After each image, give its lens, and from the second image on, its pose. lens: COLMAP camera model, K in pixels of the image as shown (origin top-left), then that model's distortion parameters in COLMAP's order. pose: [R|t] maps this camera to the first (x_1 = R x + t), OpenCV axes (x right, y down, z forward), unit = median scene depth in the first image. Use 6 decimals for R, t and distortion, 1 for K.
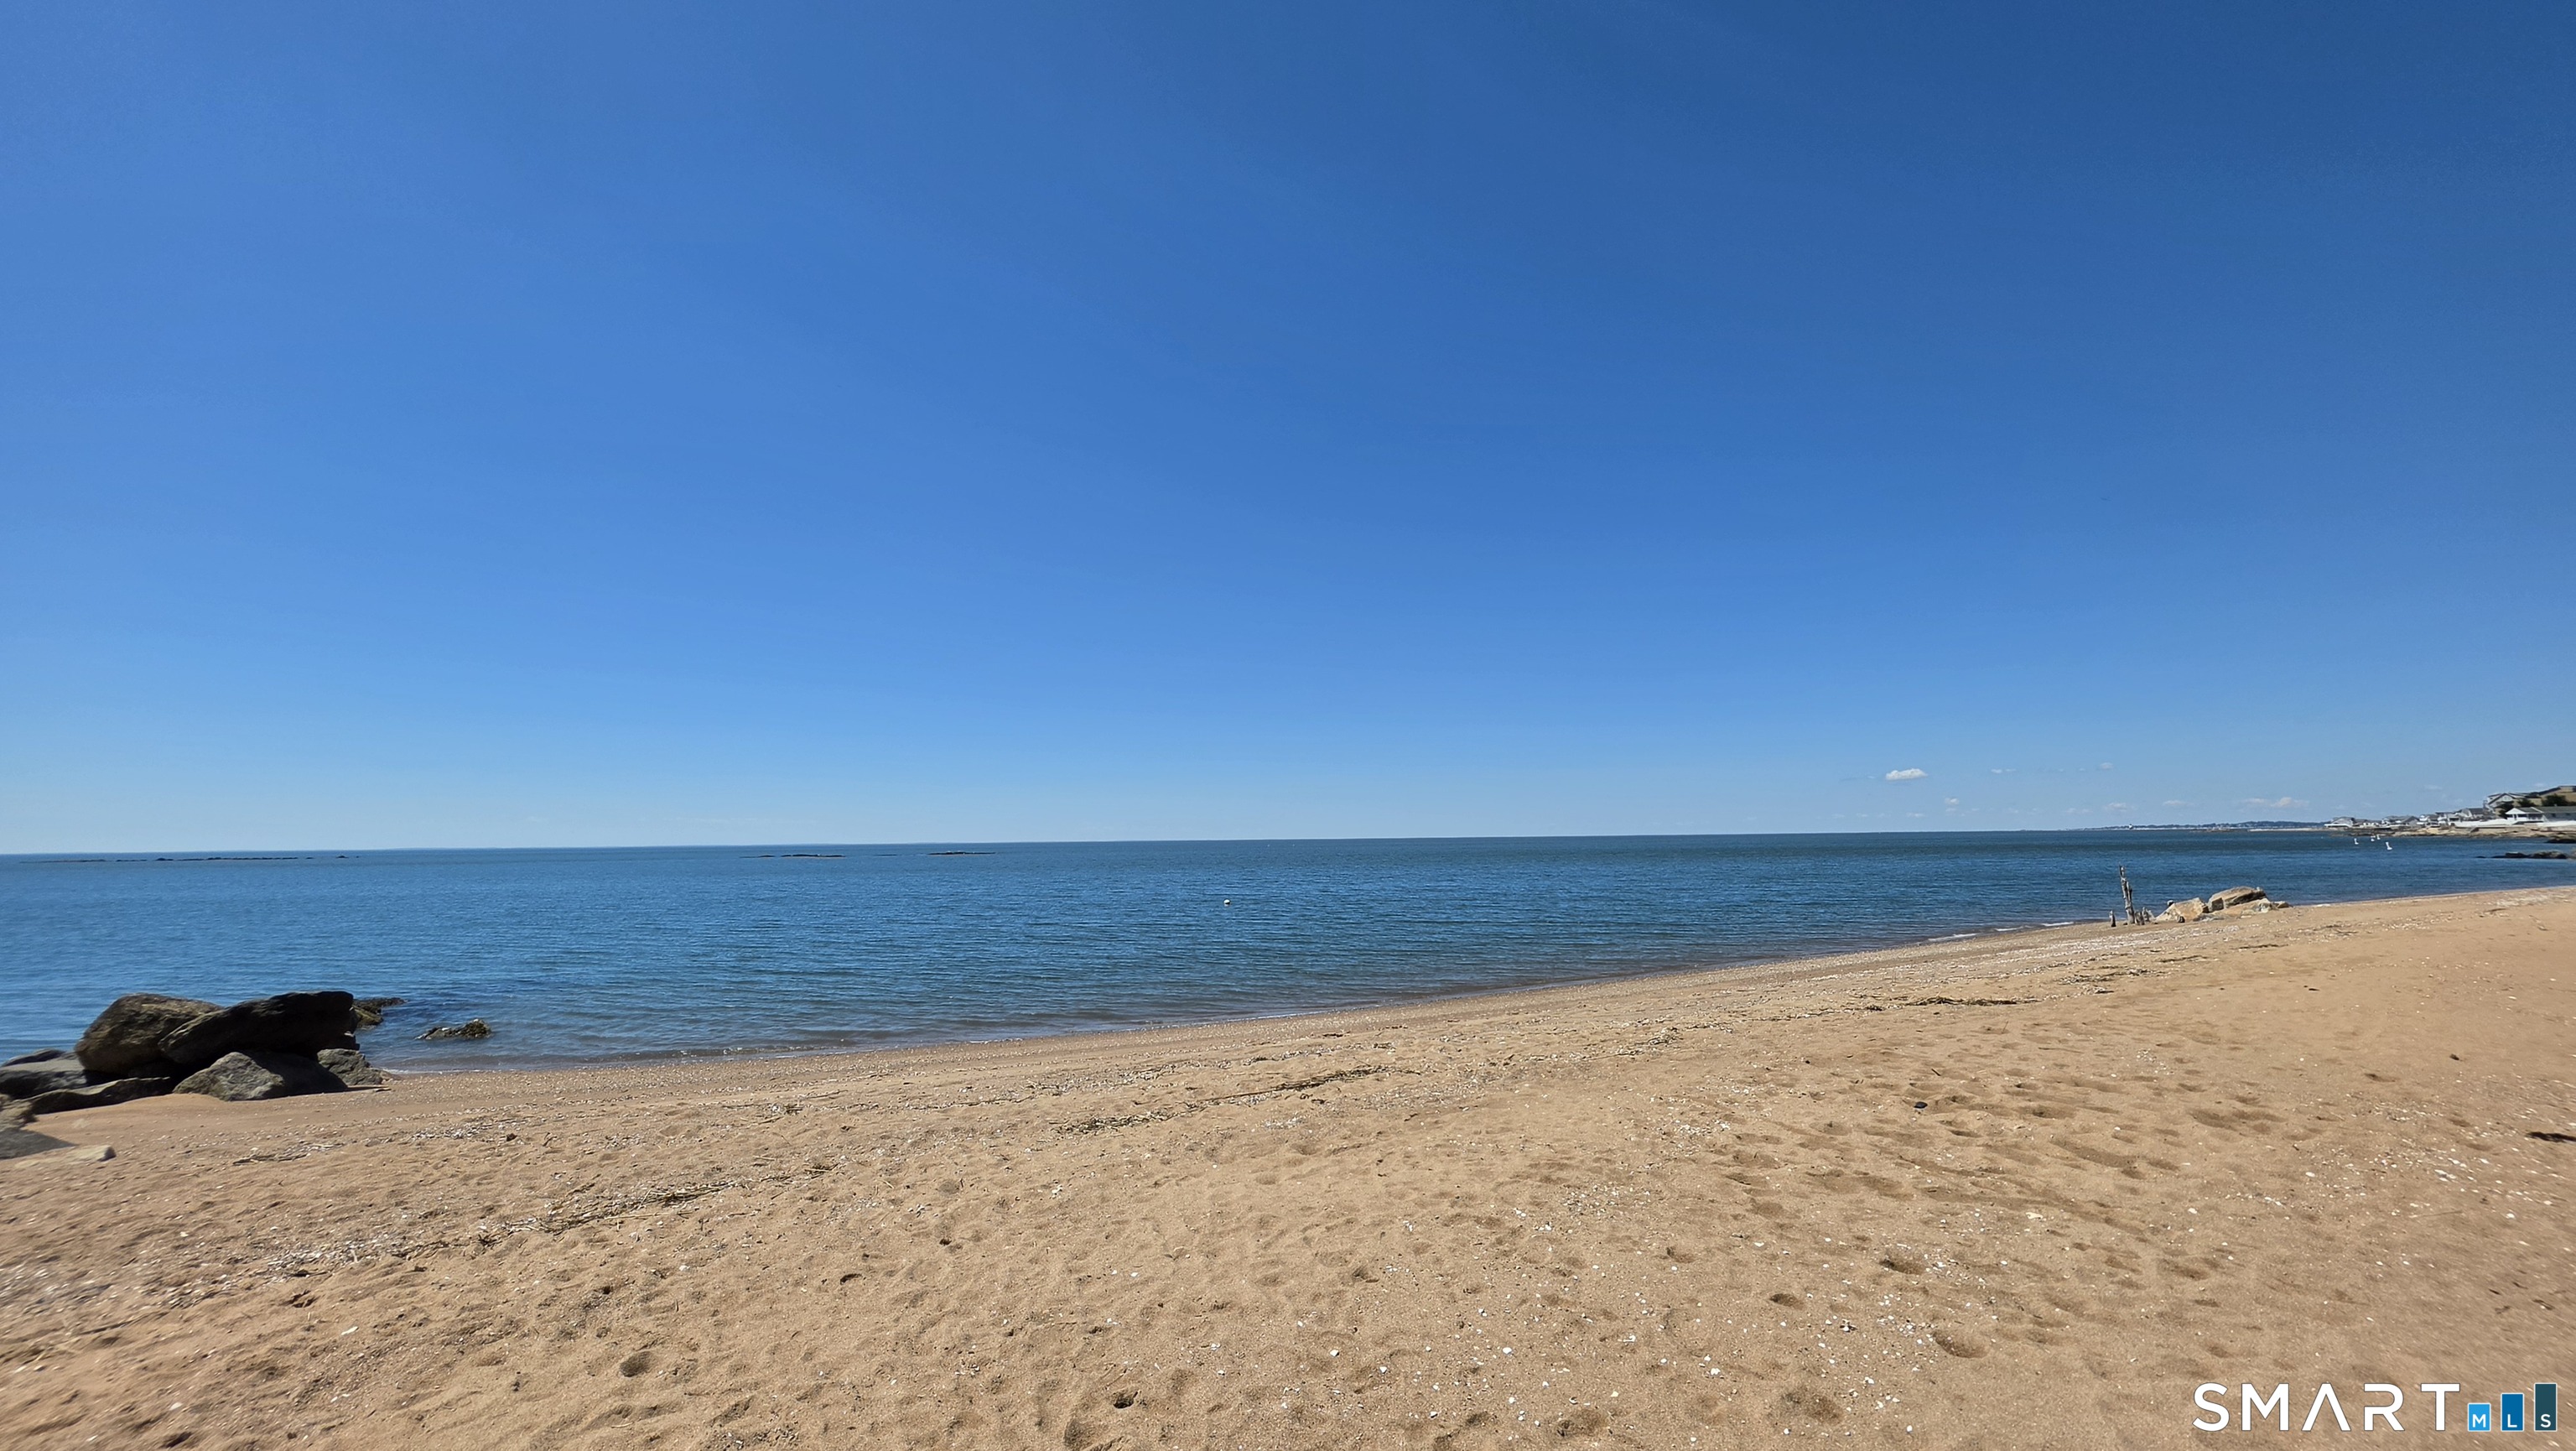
lens RADIAL K [[1025.3, 0, 1288.0], [0, 1025.3, 725.5], [0, 0, 1]] dist [-0.002423, 0.000006]
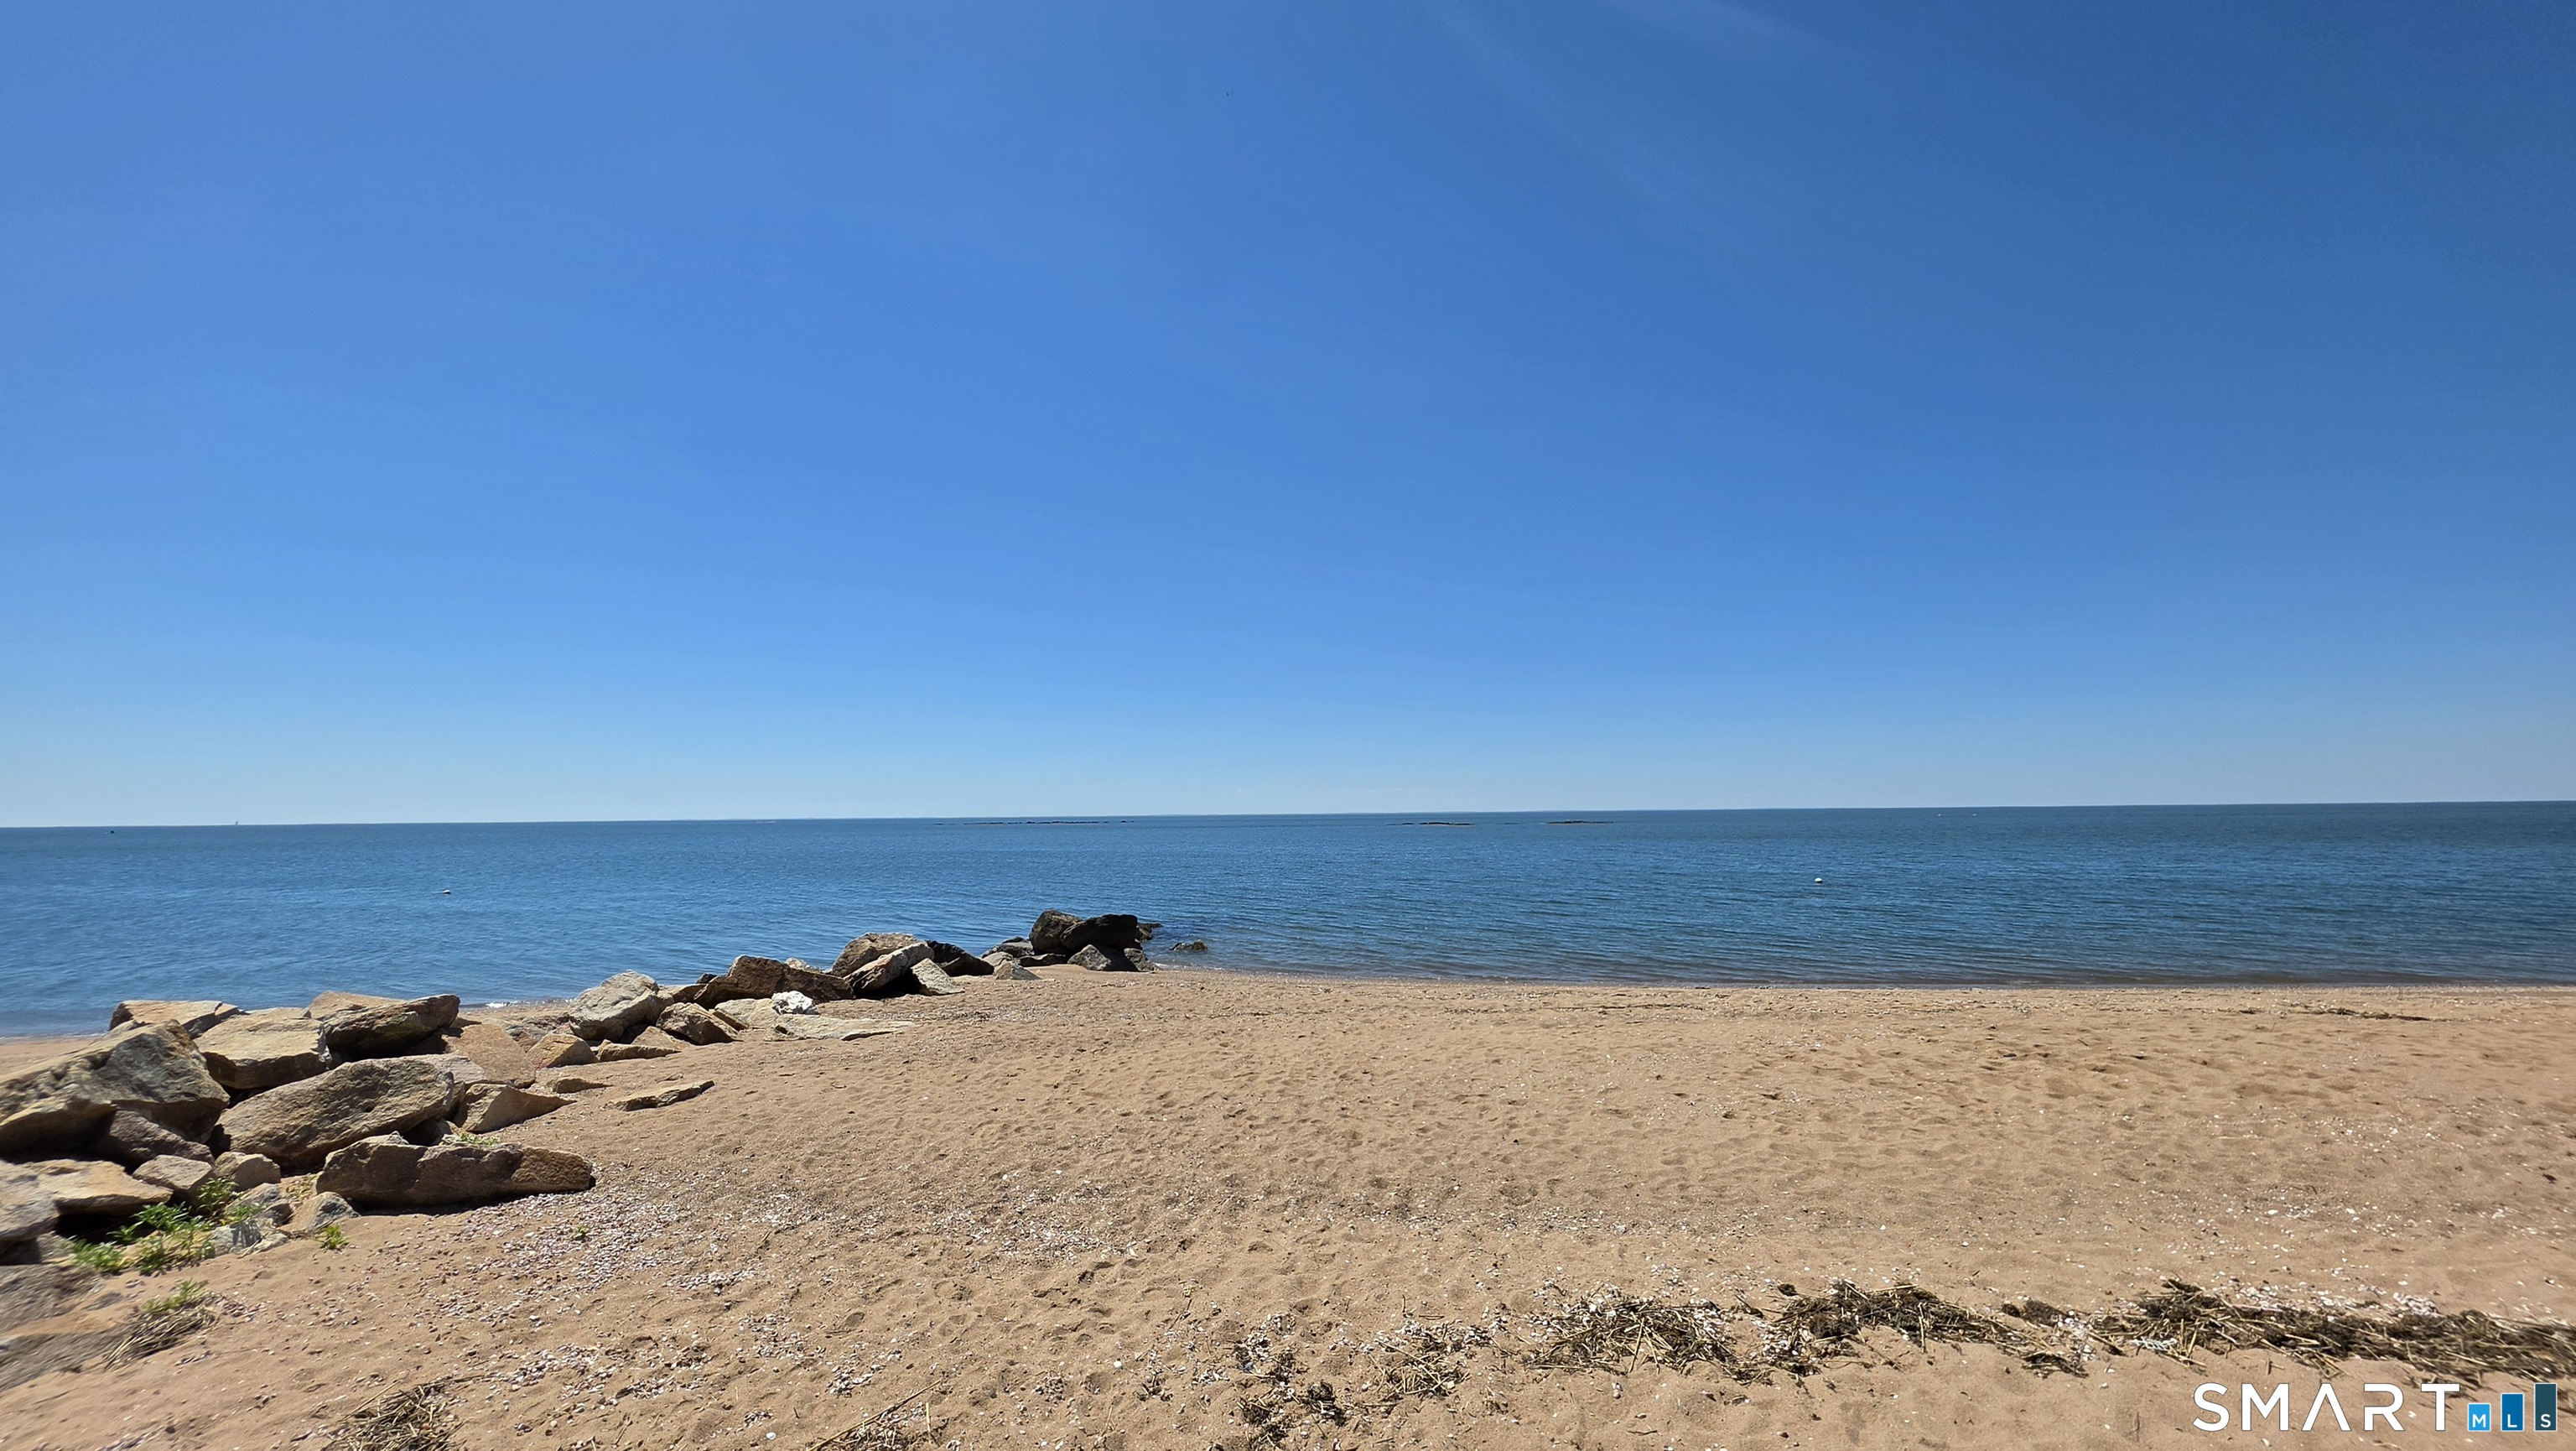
lens RADIAL K [[1025.3, 0, 1288.0], [0, 1025.3, 725.5], [0, 0, 1]] dist [-0.002423, 0.000006]
pose [[0.834114, -0.048074, -0.549493, 0.272124], [0.065343, 0.997792, 0.011894, -0.064705], [0.547708, -0.045827, 0.835414, -0.300594]]
